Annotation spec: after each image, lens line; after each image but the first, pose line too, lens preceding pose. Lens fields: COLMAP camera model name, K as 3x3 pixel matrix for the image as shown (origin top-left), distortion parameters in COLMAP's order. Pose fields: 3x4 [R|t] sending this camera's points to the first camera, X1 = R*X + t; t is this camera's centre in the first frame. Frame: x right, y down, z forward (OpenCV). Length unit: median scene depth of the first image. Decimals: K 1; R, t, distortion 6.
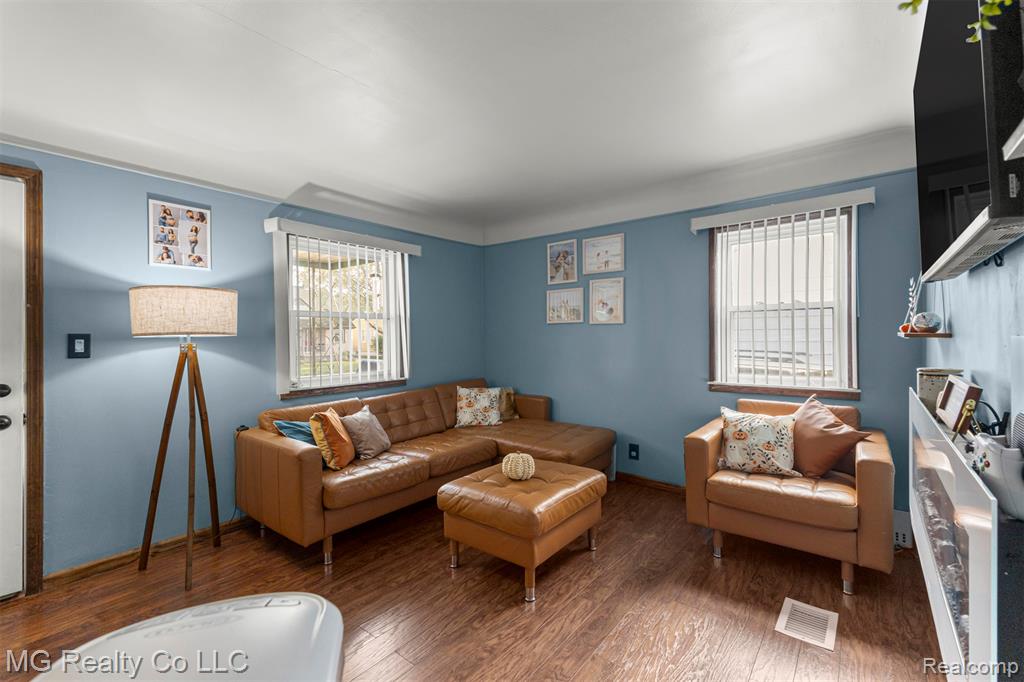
lens RADIAL K [[444.1, 0, 514.7], [0, 444.1, 337.4], [0, 0, 1]] dist [0.011242, -0.000526]
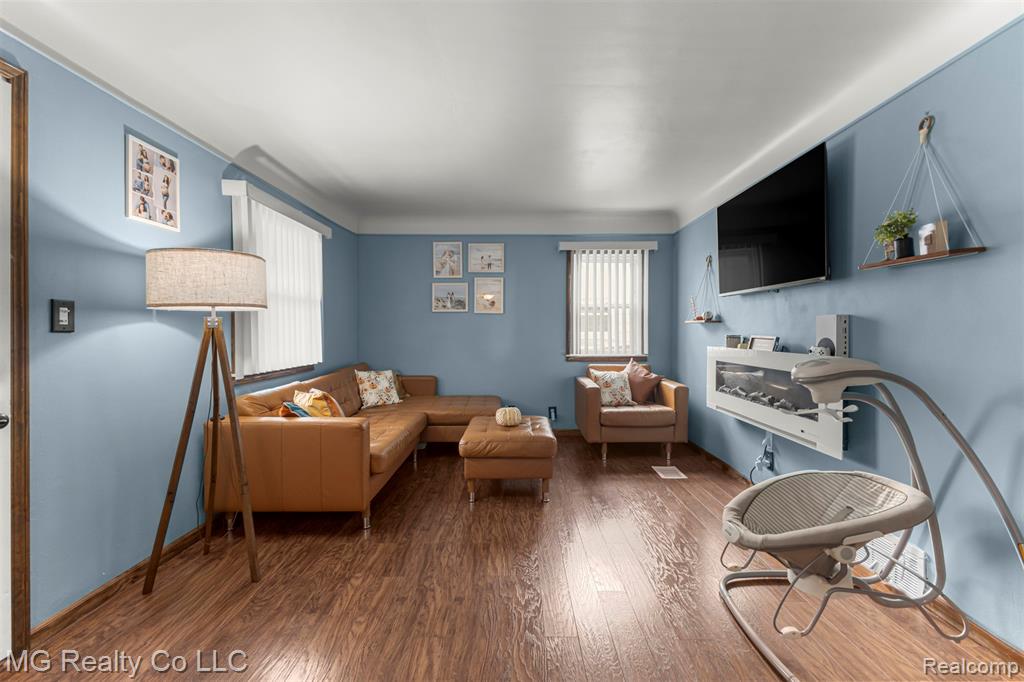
lens RADIAL K [[444.1, 0, 516.0], [0, 444.1, 336.9], [0, 0, 1]] dist [0.011242, -0.000526]
pose [[0.782440, 0.000519, 0.622726, -0.738653], [-0.005886, 0.999961, 0.006563, 0.038426], [-0.622698, -0.008801, 0.782413, -0.047883]]
